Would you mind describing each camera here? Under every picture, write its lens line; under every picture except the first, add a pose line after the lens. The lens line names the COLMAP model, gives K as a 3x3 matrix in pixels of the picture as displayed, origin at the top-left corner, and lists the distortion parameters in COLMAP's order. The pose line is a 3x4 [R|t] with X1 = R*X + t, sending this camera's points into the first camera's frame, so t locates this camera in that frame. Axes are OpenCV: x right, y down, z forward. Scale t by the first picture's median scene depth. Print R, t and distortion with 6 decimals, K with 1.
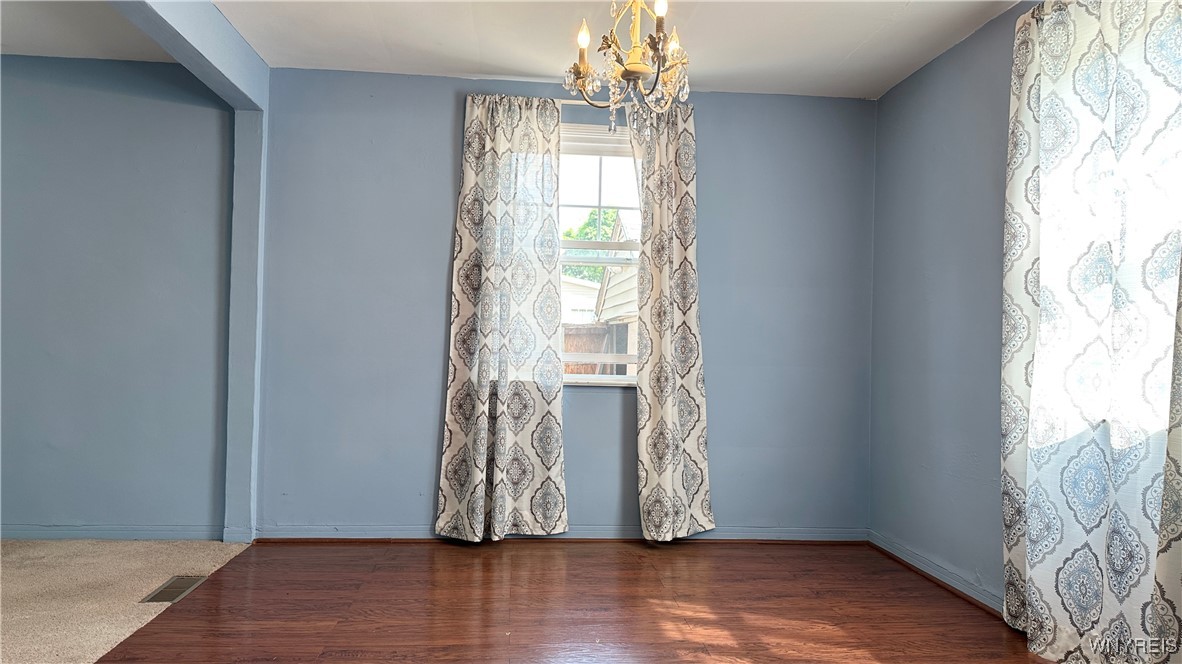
lens RADIAL K [[831.4, 0, 593.0], [0, 831.4, 331.0], [0, 0, 1]] dist [0.158302, -0.240578]
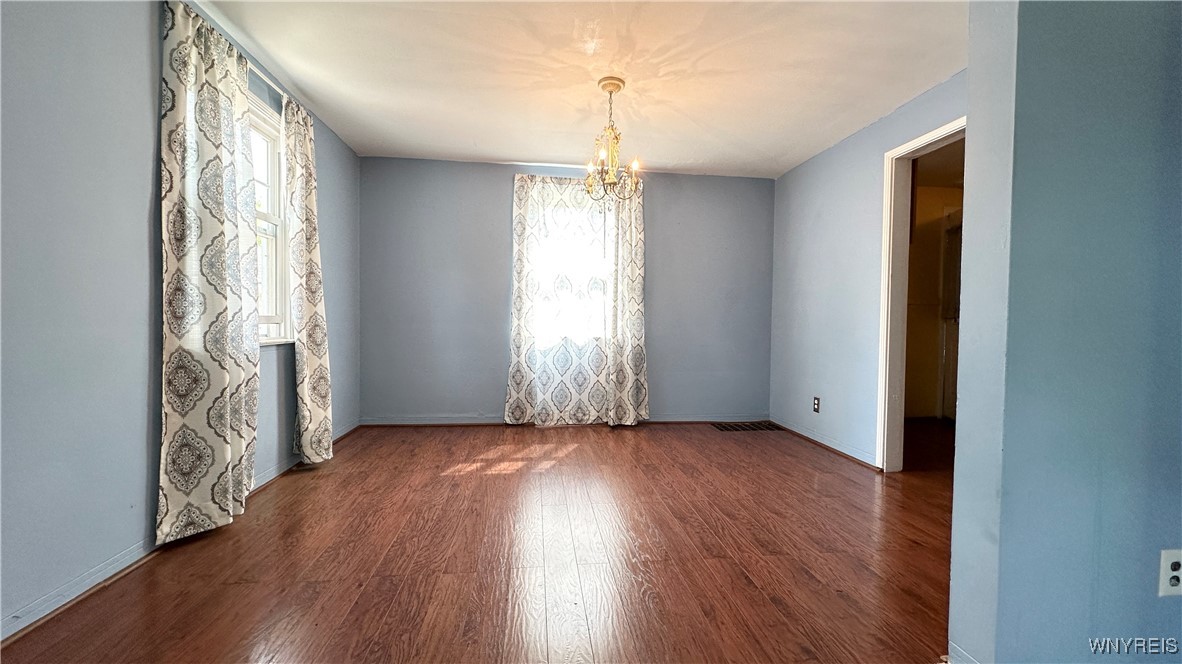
lens RADIAL K [[469.2, 0, 590.2], [0, 469.2, 332.1], [0, 0, 1]] dist [0.001384, 0.000205]
pose [[-0.029091, -0.049932, 0.998329, -0.800861], [-0.032548, 0.998269, 0.048981, 0.006312], [-0.999047, -0.031069, -0.030666, 0.774137]]
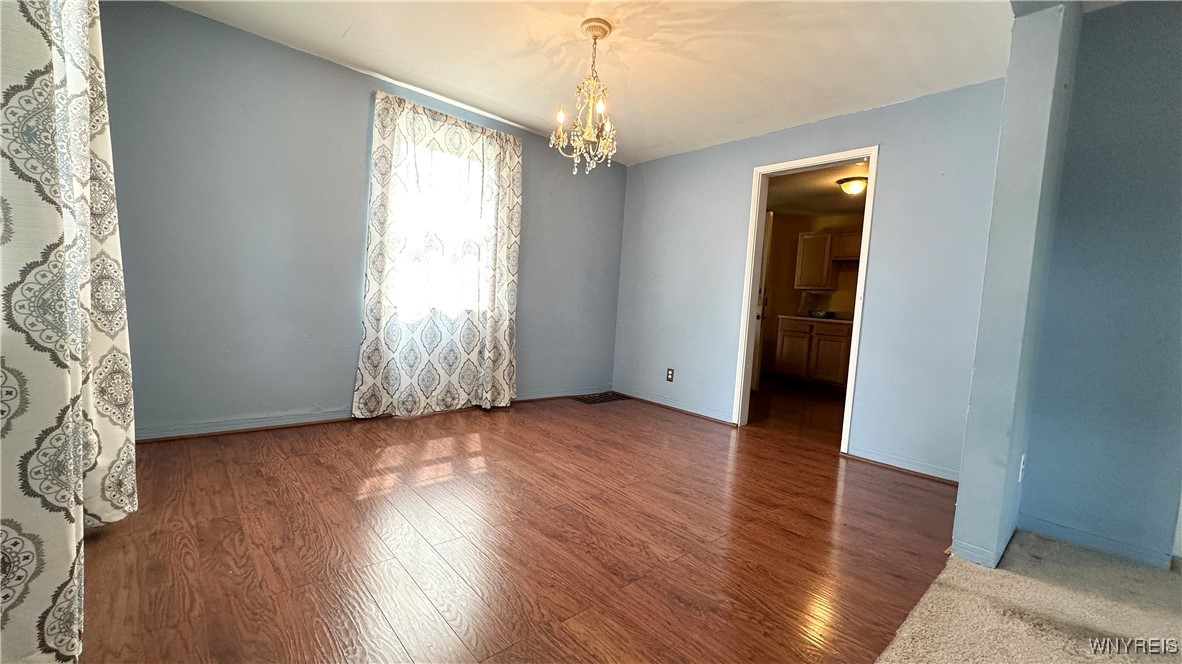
lens RADIAL K [[469.2, 0, 590.2], [0, 469.2, 332.1], [0, 0, 1]] dist [0.001384, 0.000205]
pose [[-0.589415, -0.113709, 0.799788, -0.589714], [-0.094179, 0.992965, 0.071767, 0.028561], [-0.802322, -0.033022, -0.595978, 1.150541]]
